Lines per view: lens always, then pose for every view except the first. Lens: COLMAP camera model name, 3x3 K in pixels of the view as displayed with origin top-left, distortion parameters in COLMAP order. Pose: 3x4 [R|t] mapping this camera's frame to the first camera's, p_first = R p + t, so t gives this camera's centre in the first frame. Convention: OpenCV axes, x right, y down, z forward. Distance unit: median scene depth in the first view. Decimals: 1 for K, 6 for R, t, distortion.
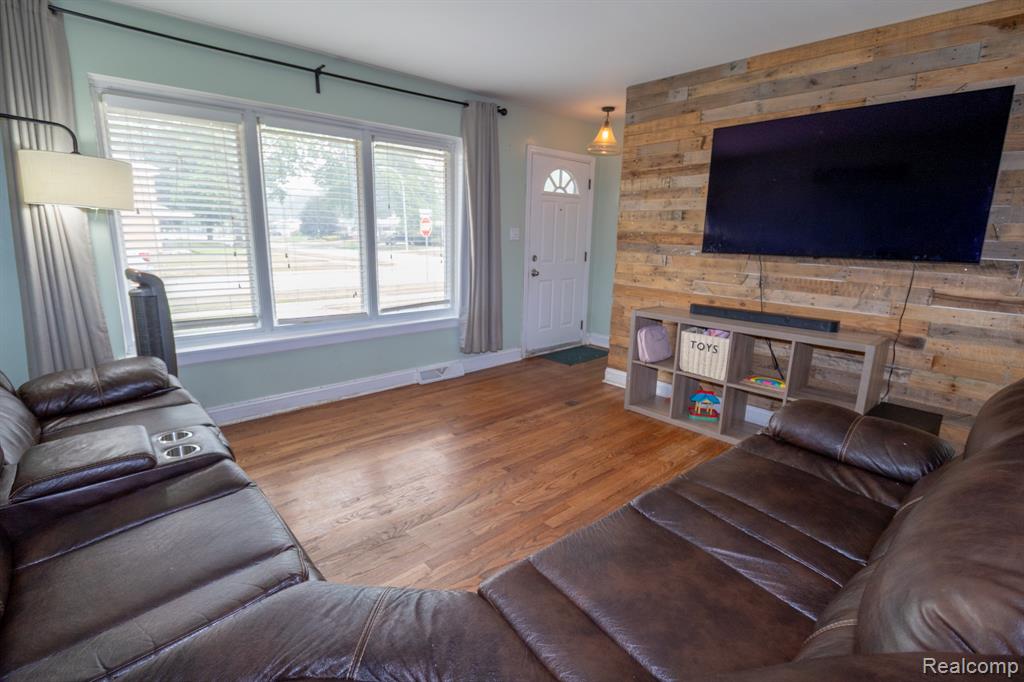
lens RADIAL K [[478.9, 0, 512.8], [0, 478.9, 339.2], [0, 0, 1]] dist [-0.011069, -0.004388]
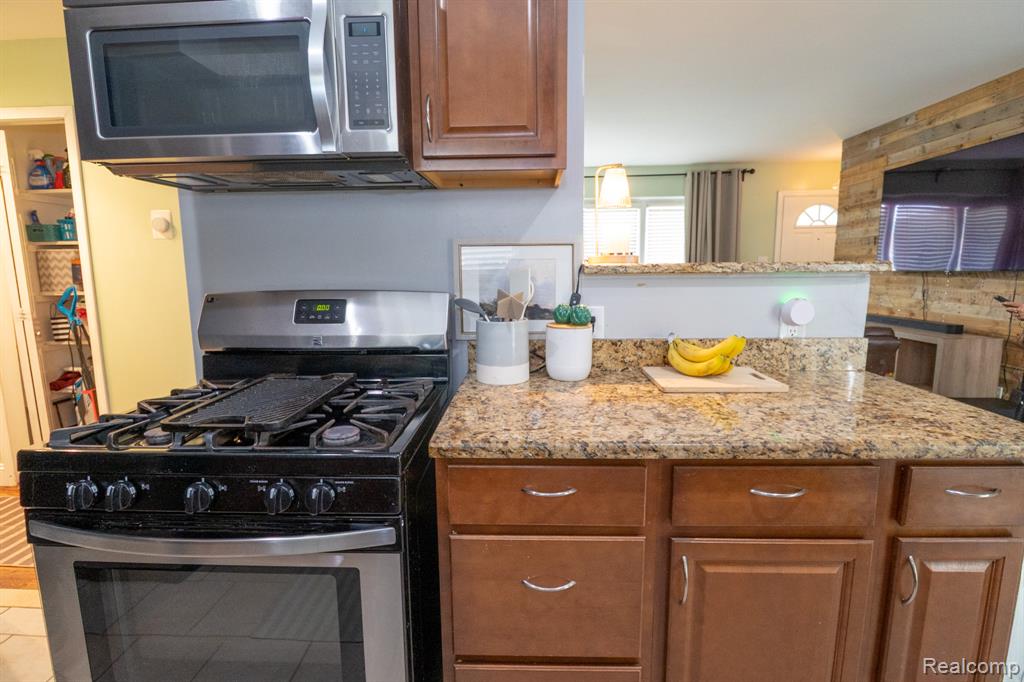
lens RADIAL K [[478.9, 0, 503.7], [0, 478.9, 332.3], [0, 0, 1]] dist [-0.011069, -0.004388]
pose [[0.709364, 0.064034, -0.701928, 0.530692], [-0.122125, 0.991968, -0.032925, 0.116401], [0.694182, 0.109079, 0.711487, -0.446294]]
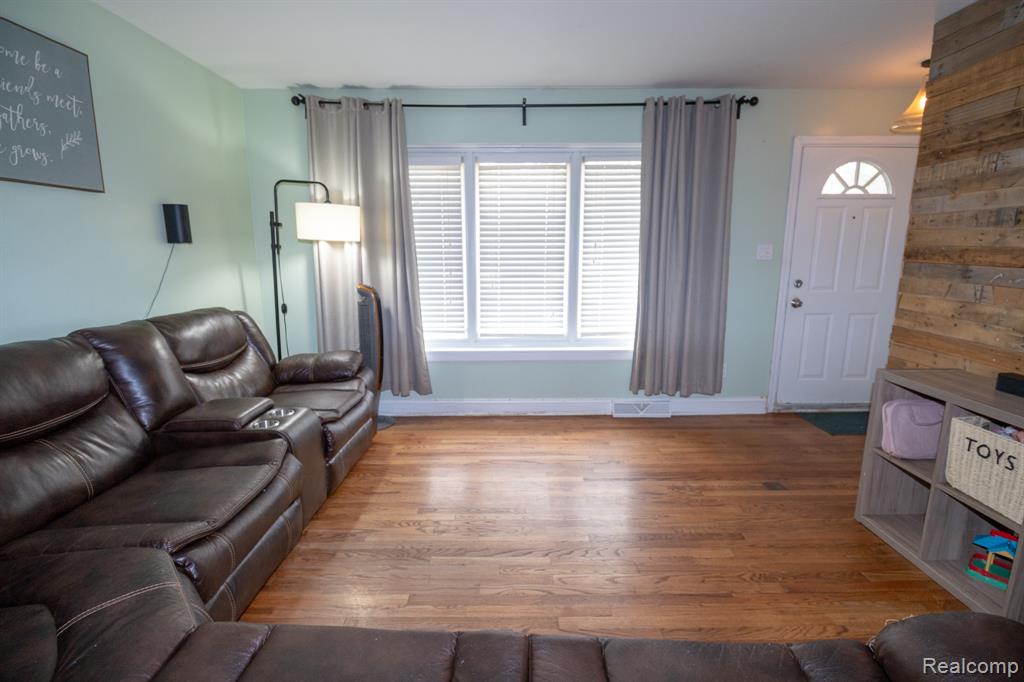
lens RADIAL K [[478.9, 0, 502.1], [0, 478.9, 338.5], [0, 0, 1]] dist [-0.011069, -0.004388]
pose [[0.738747, 0.100071, -0.666513, 0.282082], [-0.126426, 0.991937, 0.008802, -0.041410], [0.662019, 0.077762, 0.745442, 0.184943]]
